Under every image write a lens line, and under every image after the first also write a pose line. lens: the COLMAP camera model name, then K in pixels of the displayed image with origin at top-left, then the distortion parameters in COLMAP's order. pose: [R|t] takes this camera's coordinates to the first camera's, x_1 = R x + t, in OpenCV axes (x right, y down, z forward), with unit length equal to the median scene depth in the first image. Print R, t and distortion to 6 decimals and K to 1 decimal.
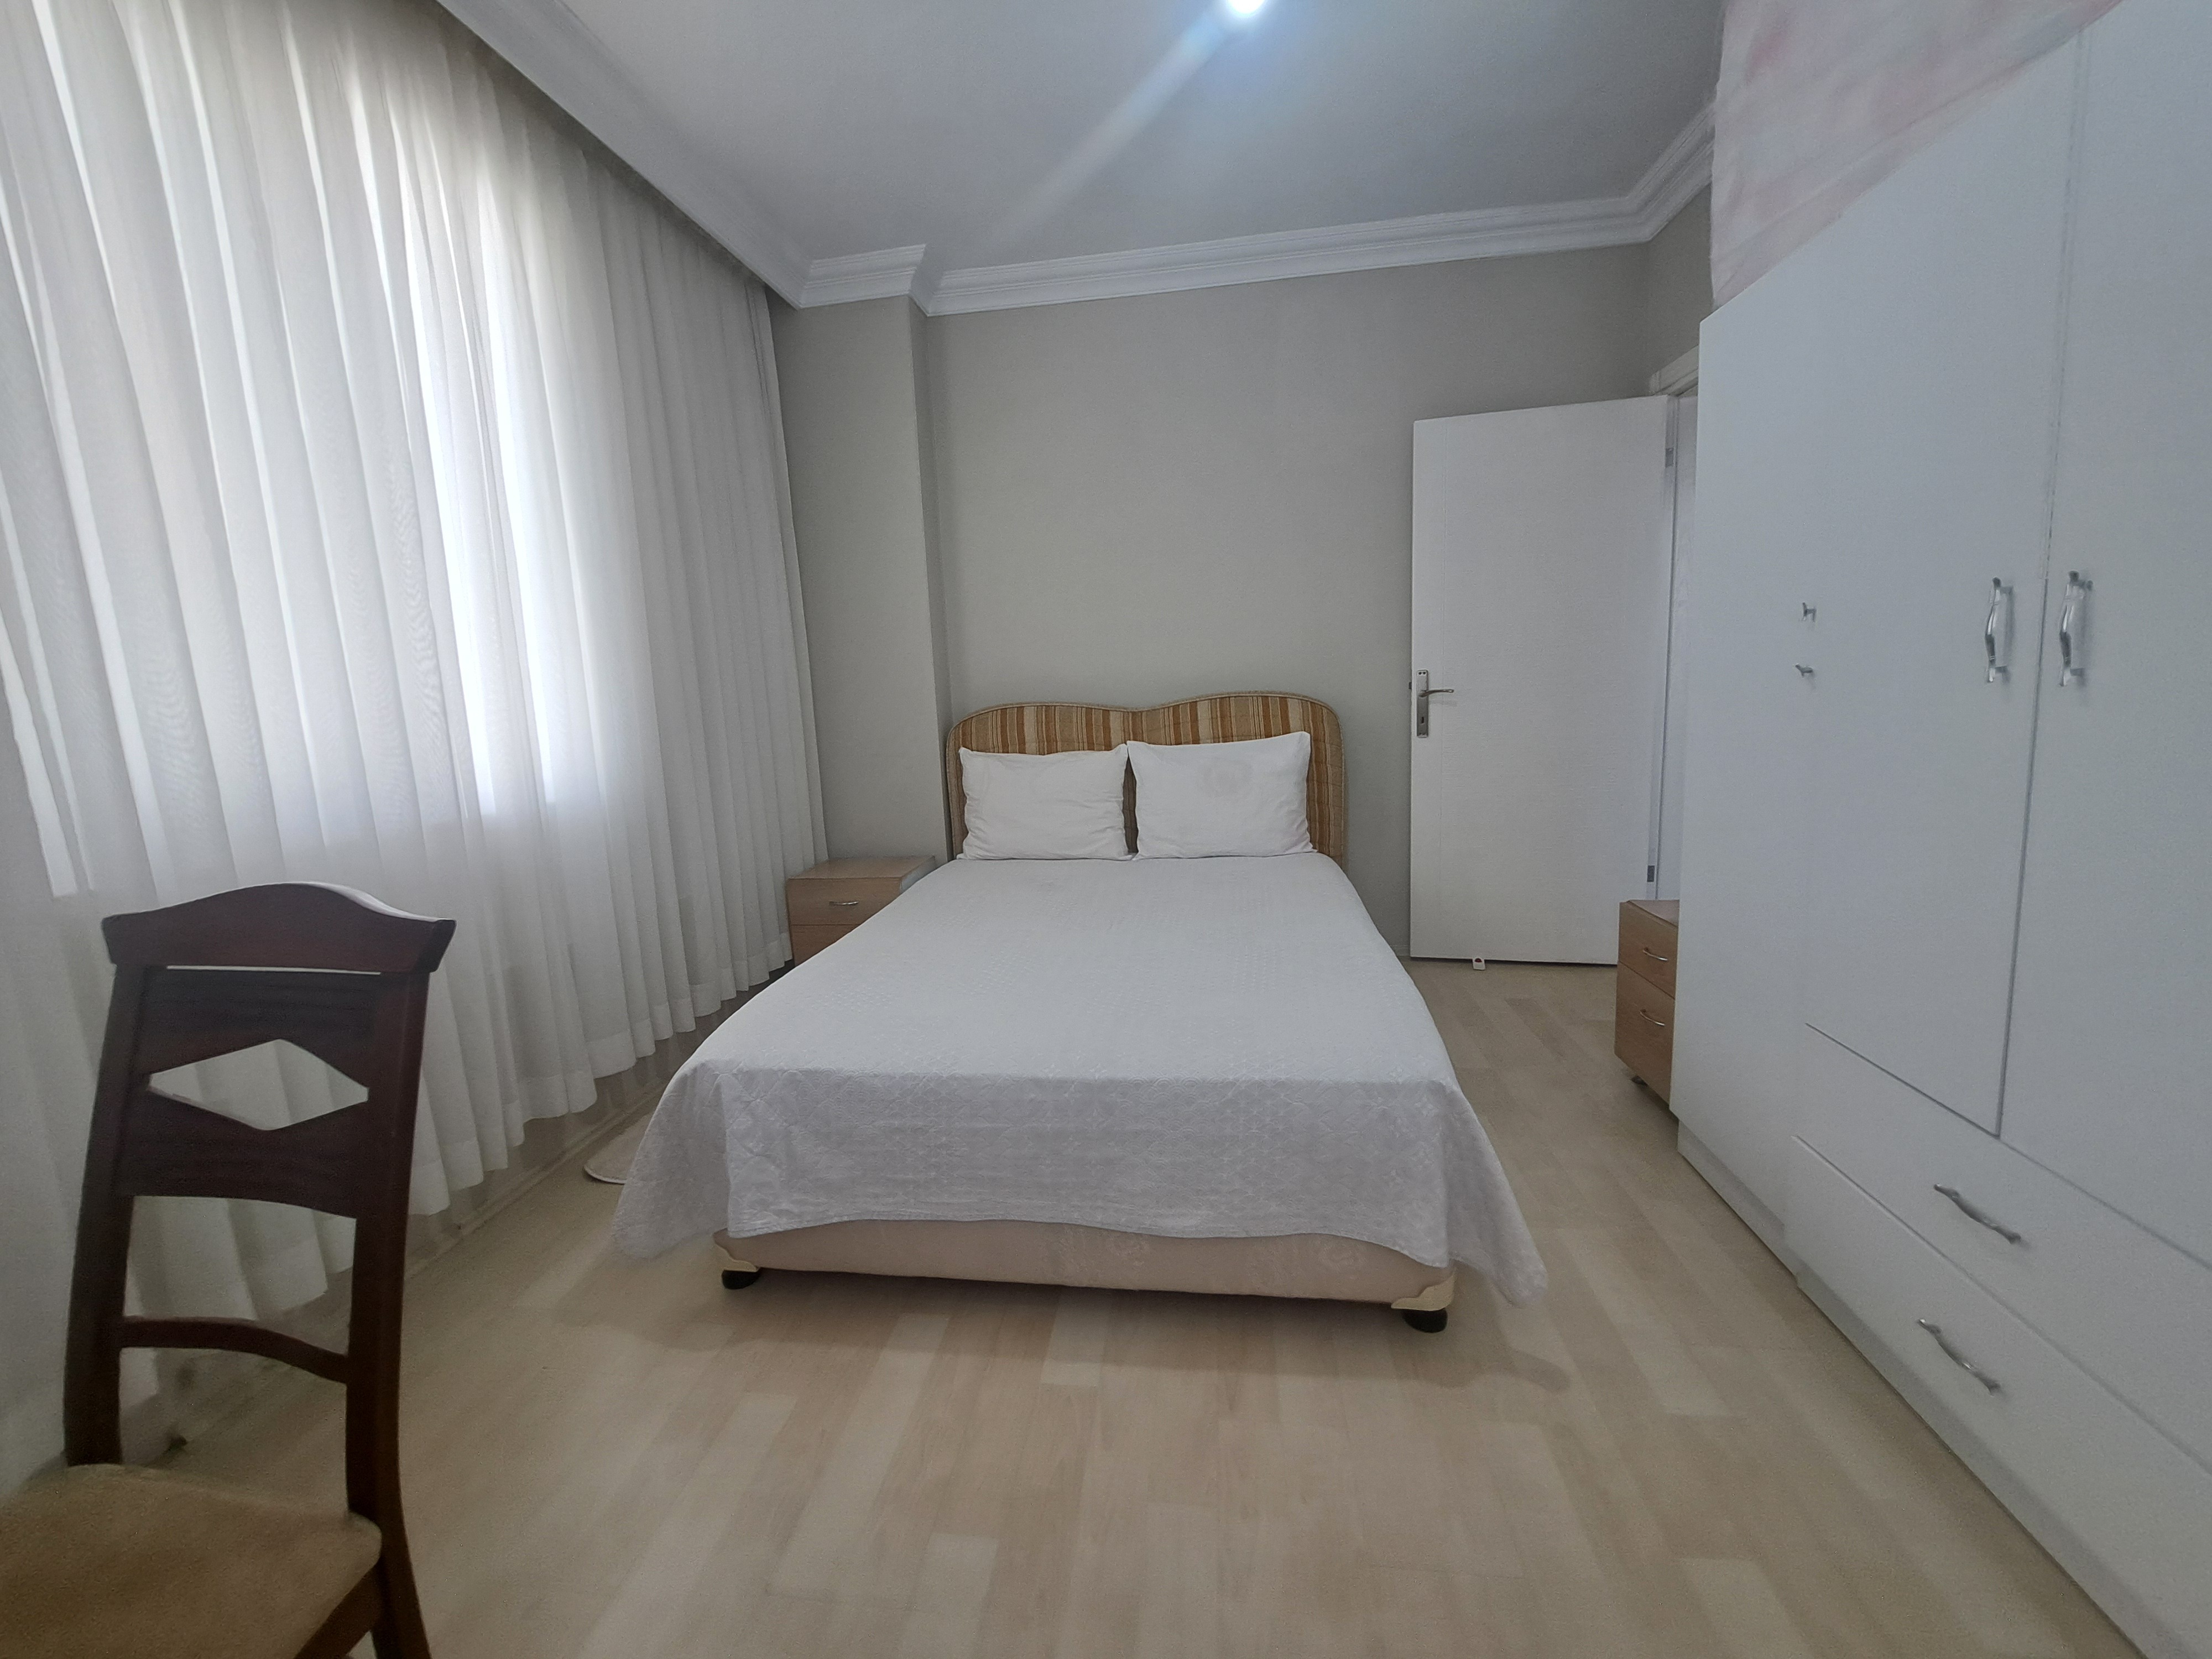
lens RADIAL K [[884.5, 0, 1089.7], [0, 884.5, 816.5], [0, 0, 1]] dist [-0.012037, -0.000381]
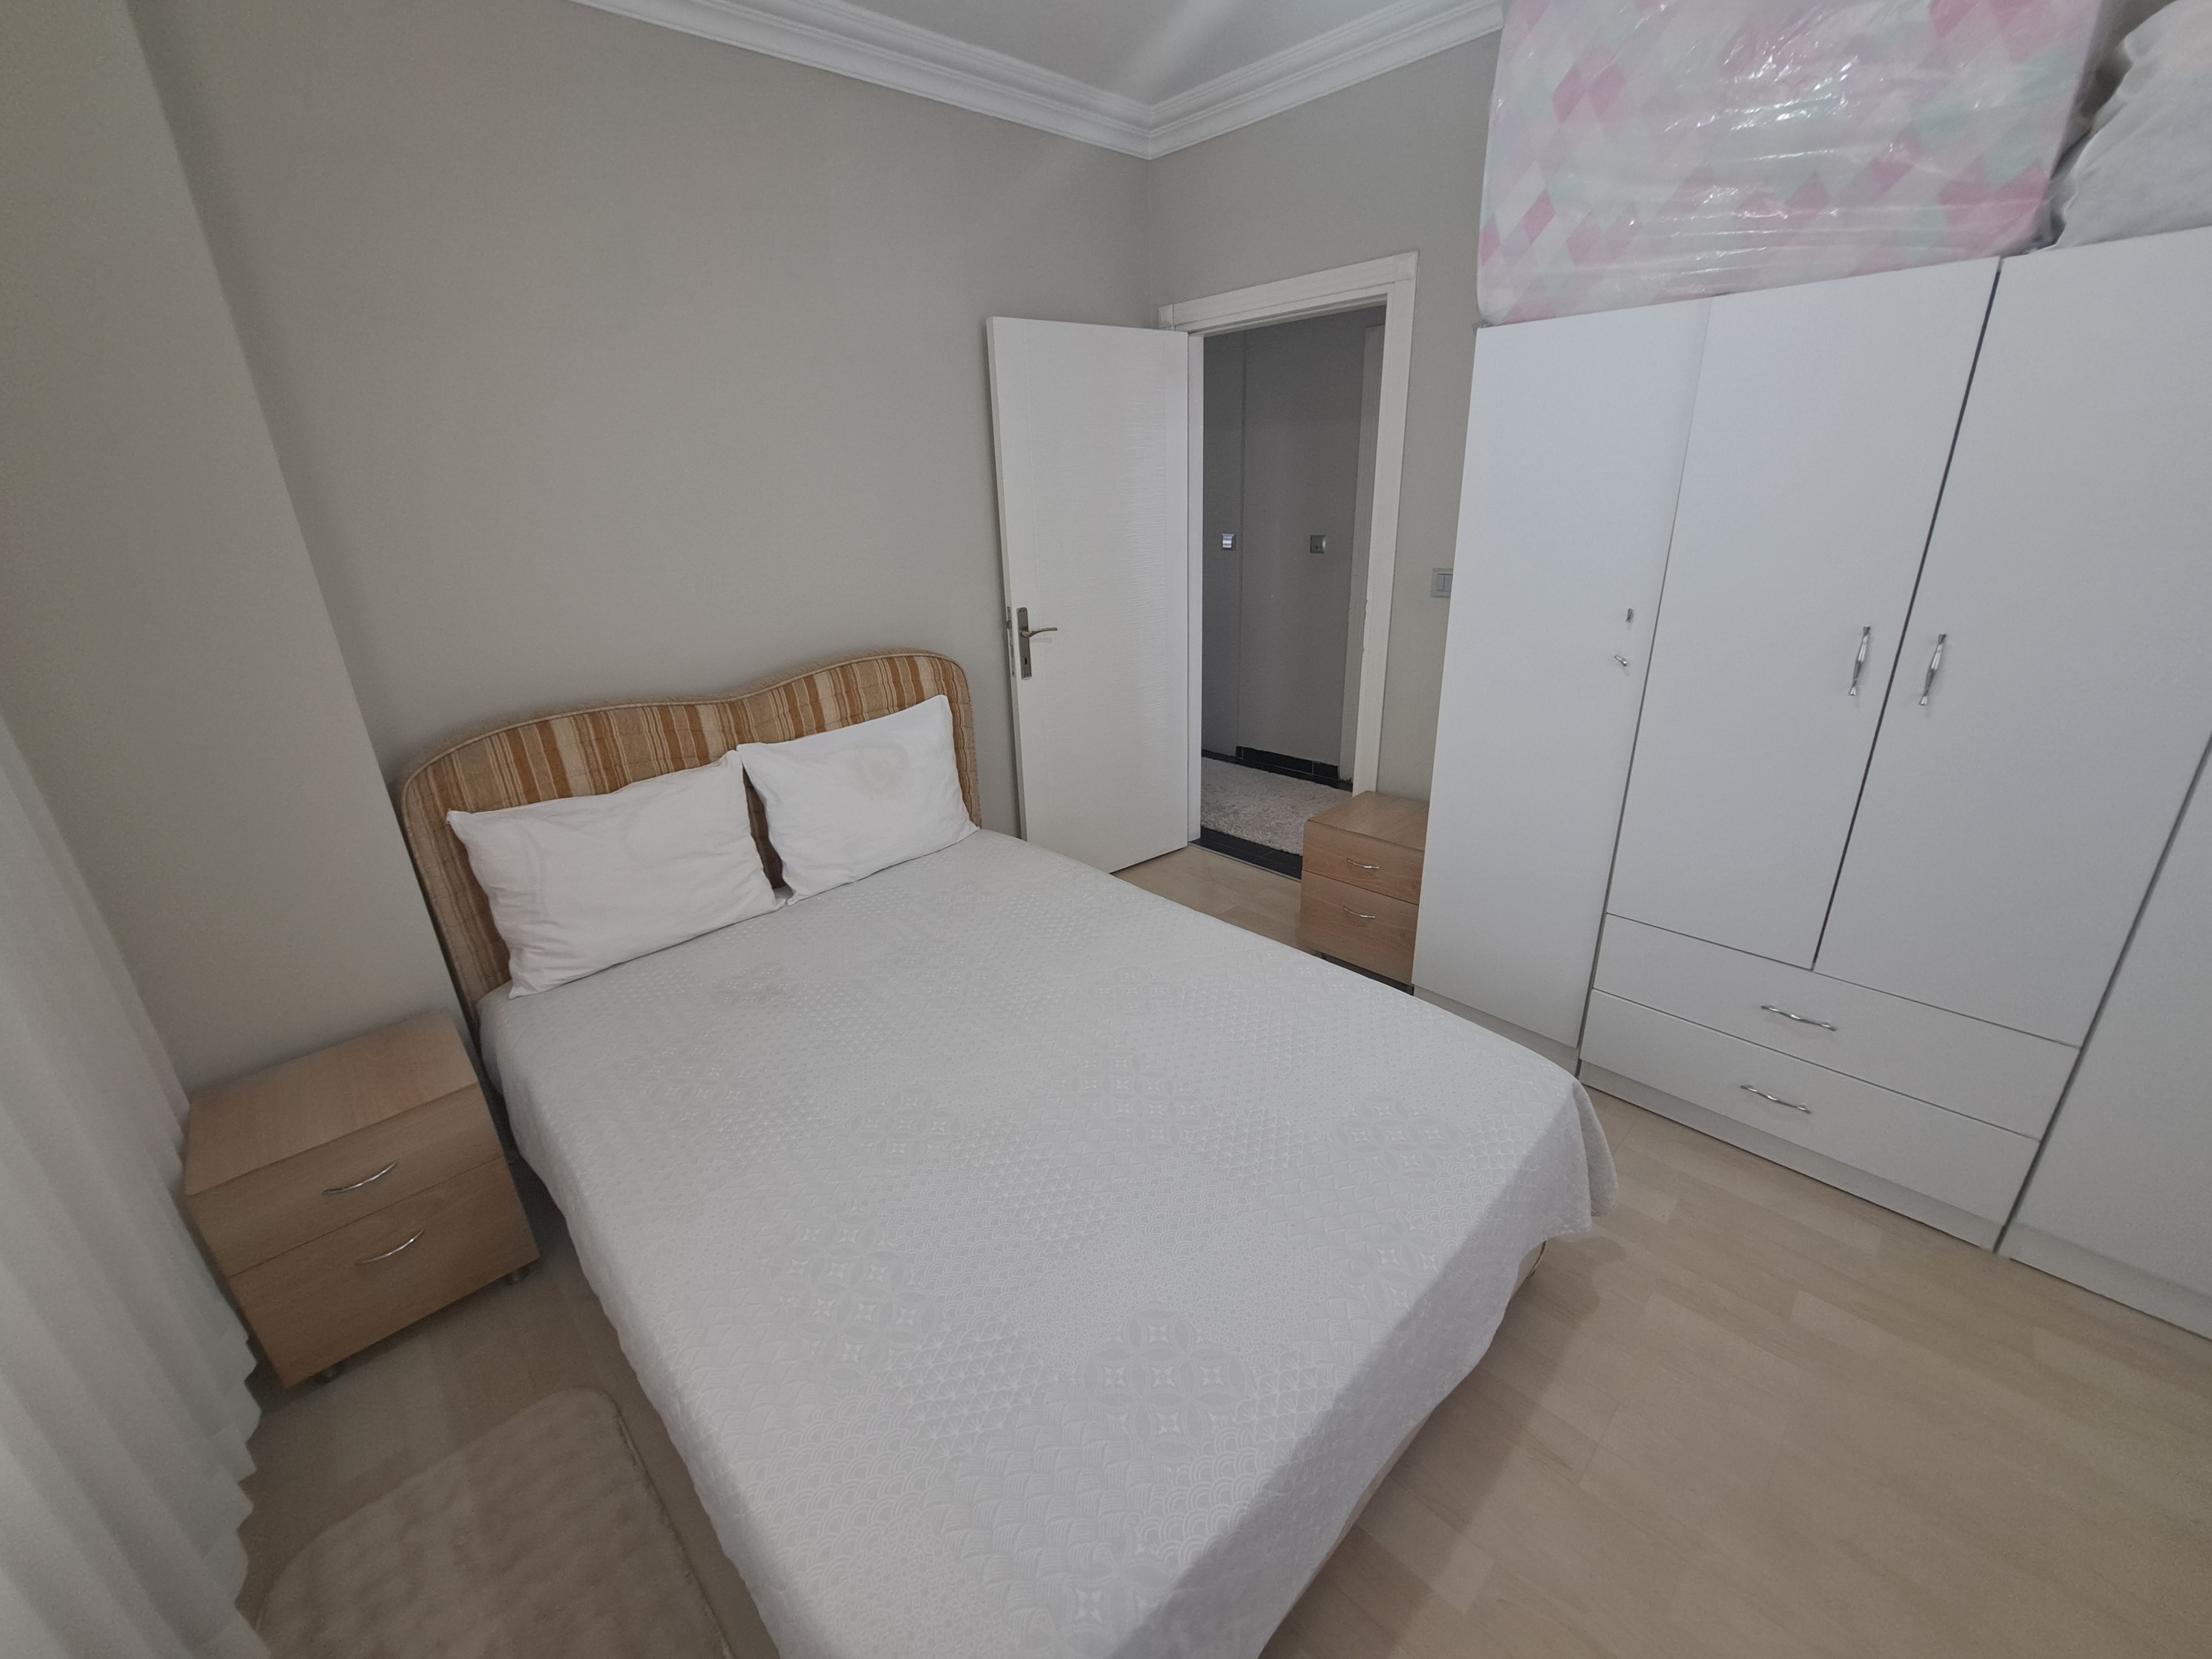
lens RADIAL K [[884.5, 0, 1089.7], [0, 884.5, 816.5], [0, 0, 1]] dist [-0.012037, -0.000381]
pose [[0.631171, -0.260724, 0.730511, -0.310205], [0.133421, 0.964269, 0.228876, -0.155712], [-0.764083, -0.046995, 0.643404, 0.333209]]
